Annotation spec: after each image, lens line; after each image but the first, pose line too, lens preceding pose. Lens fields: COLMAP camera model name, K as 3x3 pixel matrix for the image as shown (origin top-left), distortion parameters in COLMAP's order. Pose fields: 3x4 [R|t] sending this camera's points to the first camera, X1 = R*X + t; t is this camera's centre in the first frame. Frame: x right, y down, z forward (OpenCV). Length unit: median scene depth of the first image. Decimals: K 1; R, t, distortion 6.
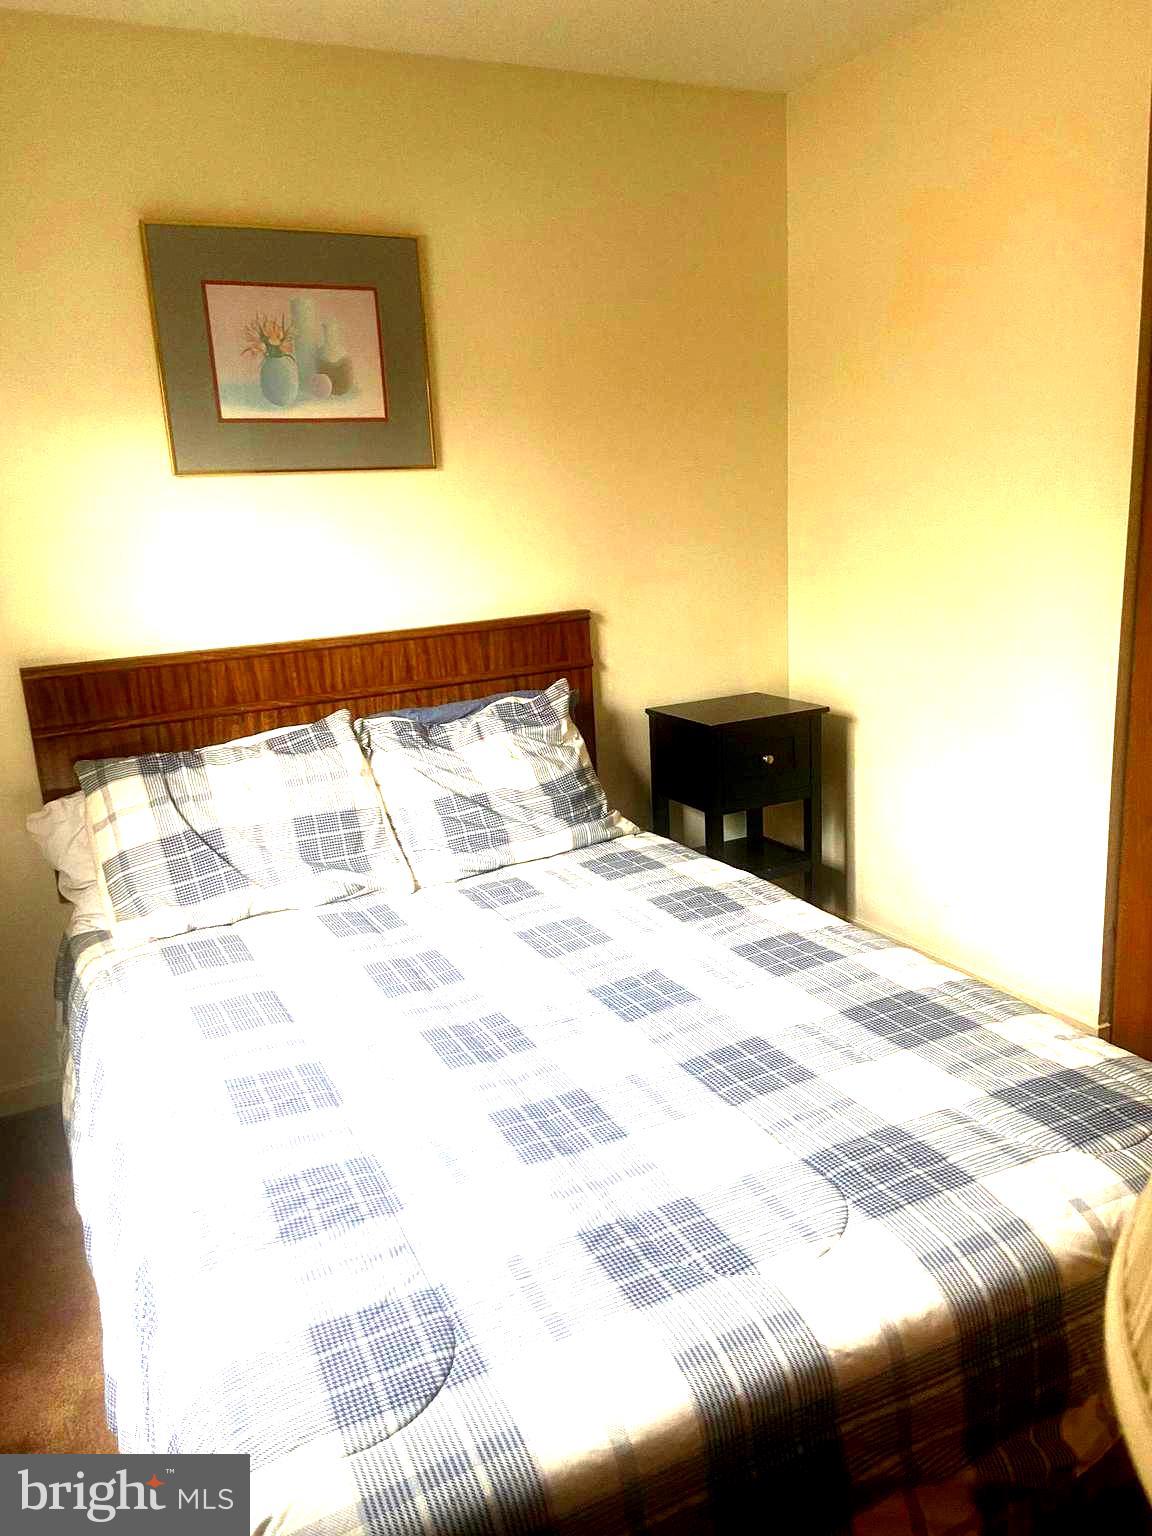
lens RADIAL K [[1146.7, 0, 576.9], [0, 1146.7, 760.1], [0, 0, 1]] dist [0.136998, -0.173712]
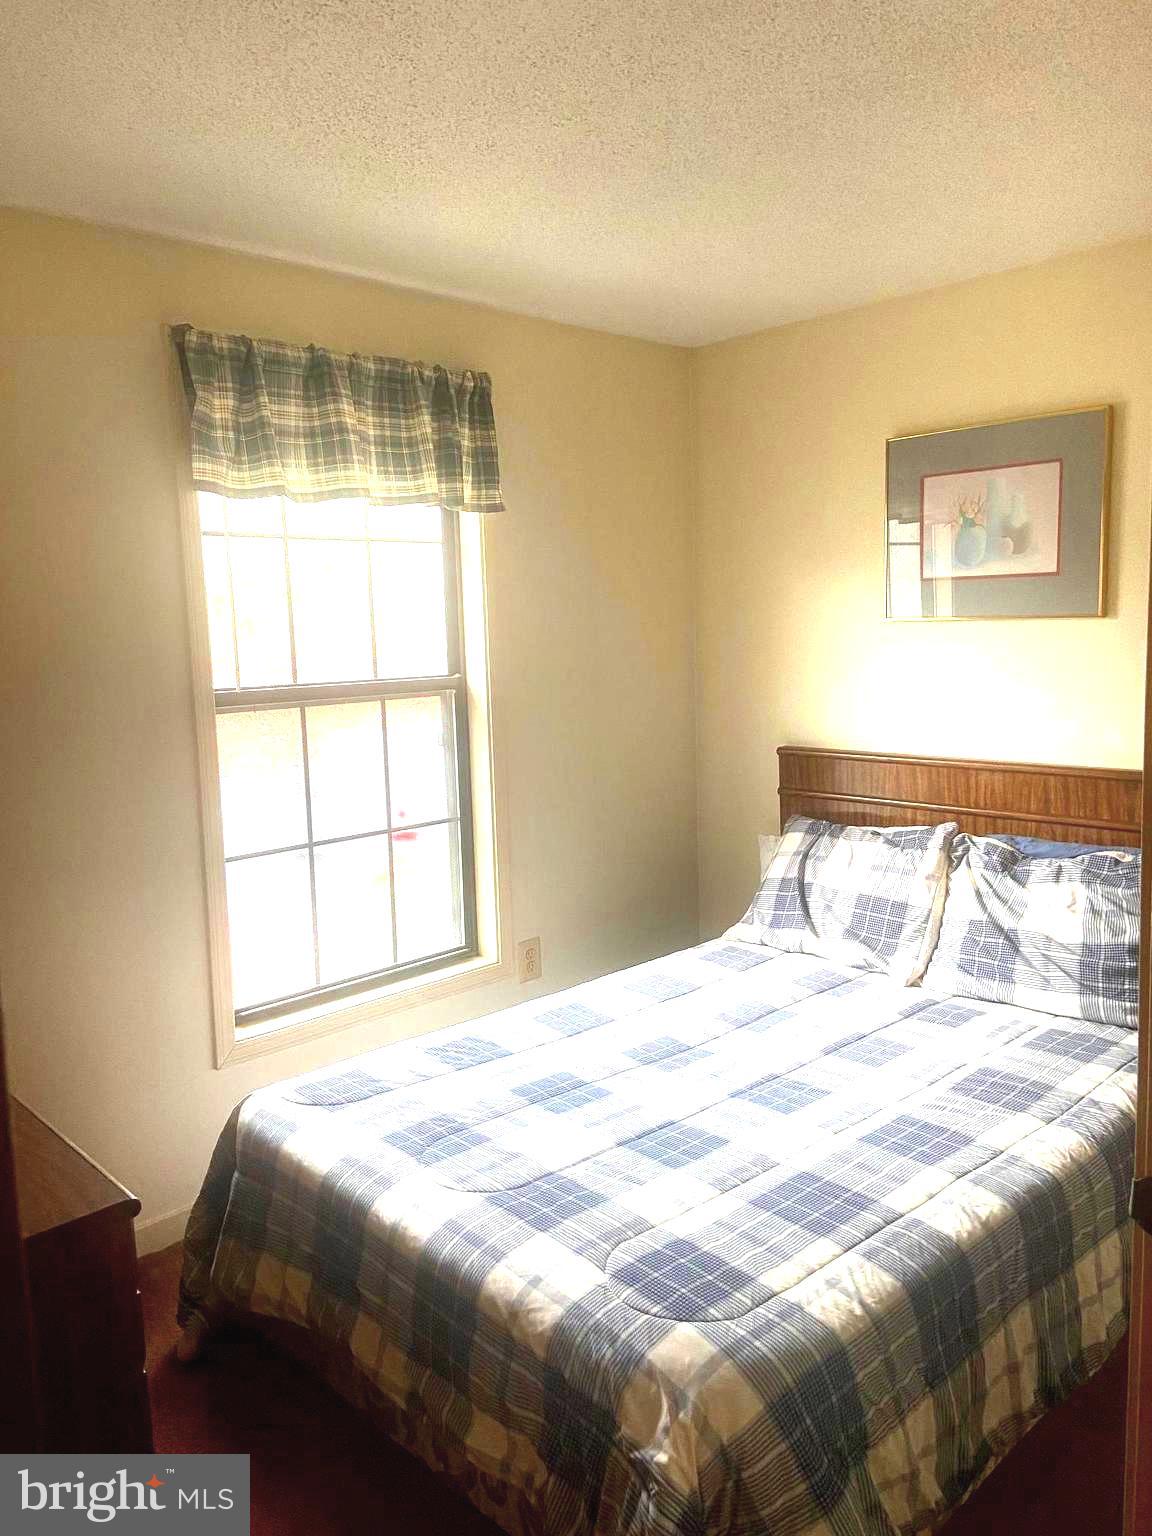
lens RADIAL K [[1132.9, 0, 576.5], [0, 1132.9, 733.6], [0, 0, 1]] dist [0.062718, -0.000700]
pose [[0.293429, 0.144499, -0.944997, 0.760081], [-0.200732, 0.975786, 0.086878, -0.155511], [0.934669, 0.164199, 0.315330, 0.278622]]
